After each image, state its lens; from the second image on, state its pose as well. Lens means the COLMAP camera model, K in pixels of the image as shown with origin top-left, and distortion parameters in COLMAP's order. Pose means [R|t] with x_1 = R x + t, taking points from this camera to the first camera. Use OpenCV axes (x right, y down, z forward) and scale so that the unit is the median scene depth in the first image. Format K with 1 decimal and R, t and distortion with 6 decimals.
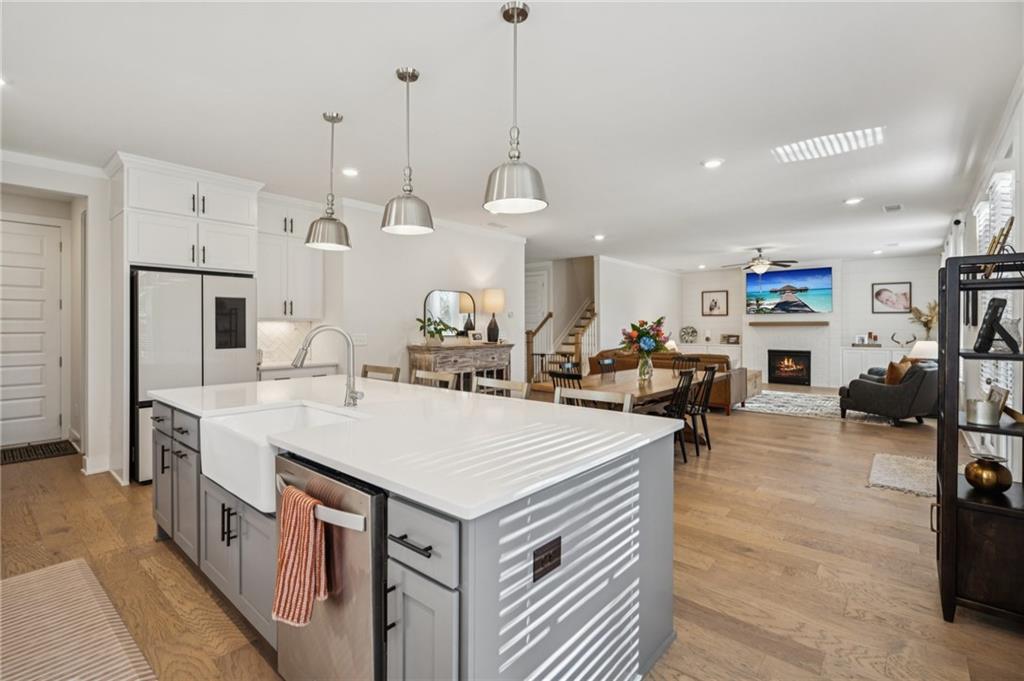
lens RADIAL K [[466.9, 0, 511.5], [0, 466.9, 332.5], [0, 0, 1]] dist [-0.002884, 0.000833]
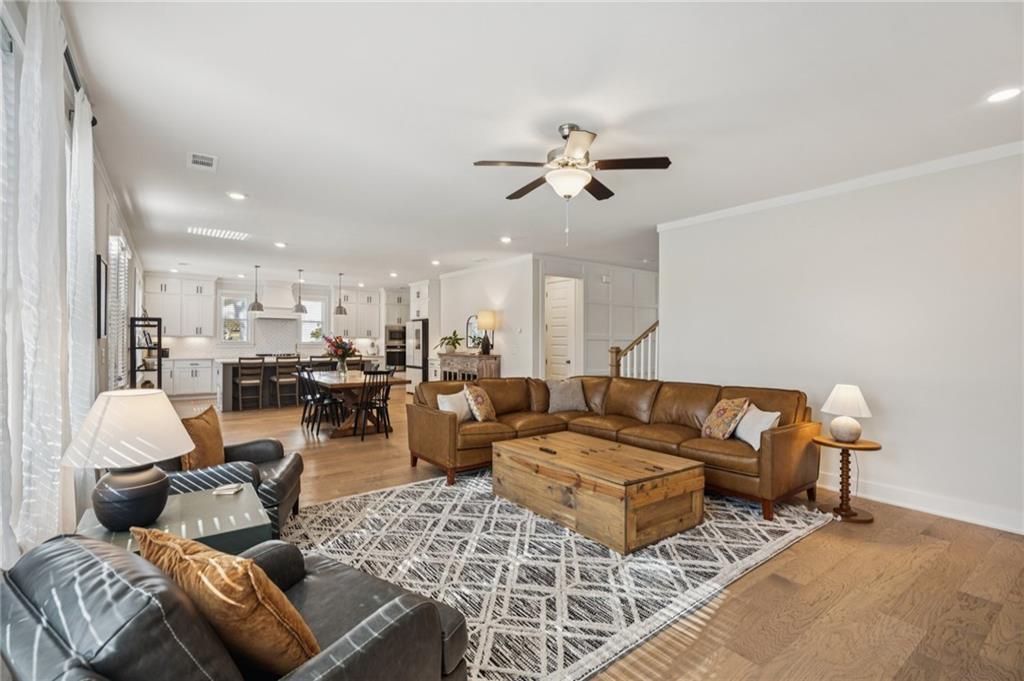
lens RADIAL K [[466.9, 0, 512.1], [0, 466.9, 338.2], [0, 0, 1]] dist [-0.002884, 0.000833]
pose [[-0.223736, -0.007848, -0.974618, 1.319997], [-0.022239, 0.999748, -0.002945, -0.021813], [0.974396, 0.021015, -0.223855, 1.530180]]
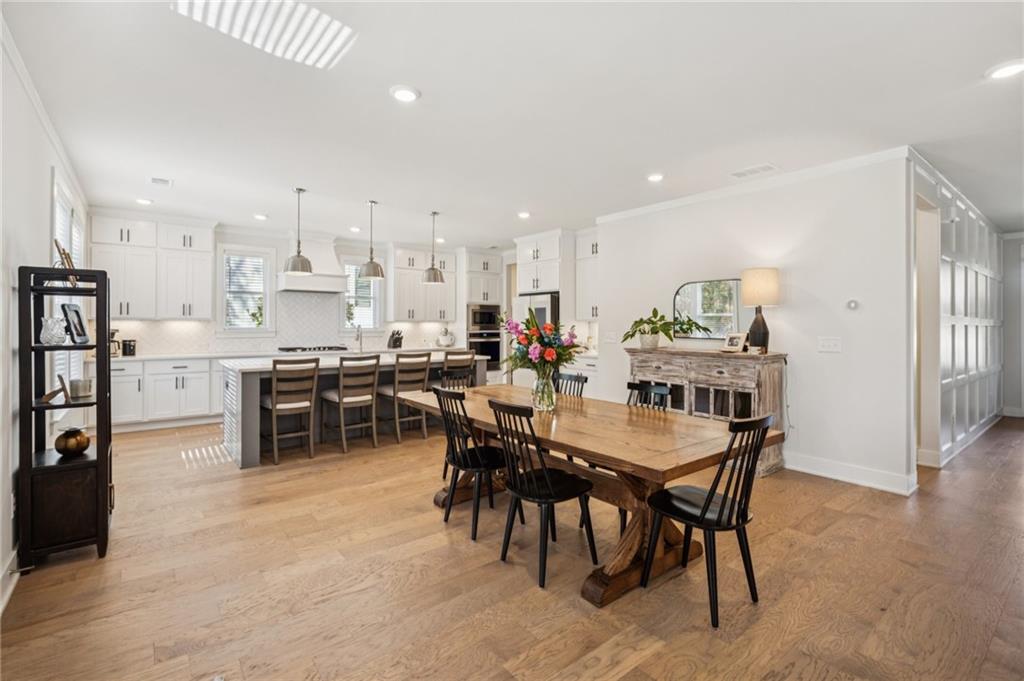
lens RADIAL K [[466.9, 0, 507.6], [0, 466.9, 324.2], [0, 0, 1]] dist [-0.002884, 0.000833]
pose [[-0.191047, -0.000207, -0.981581, 0.755629], [-0.018343, 0.999826, 0.003359, -0.014638], [0.981409, 0.018647, -0.191018, 0.885845]]
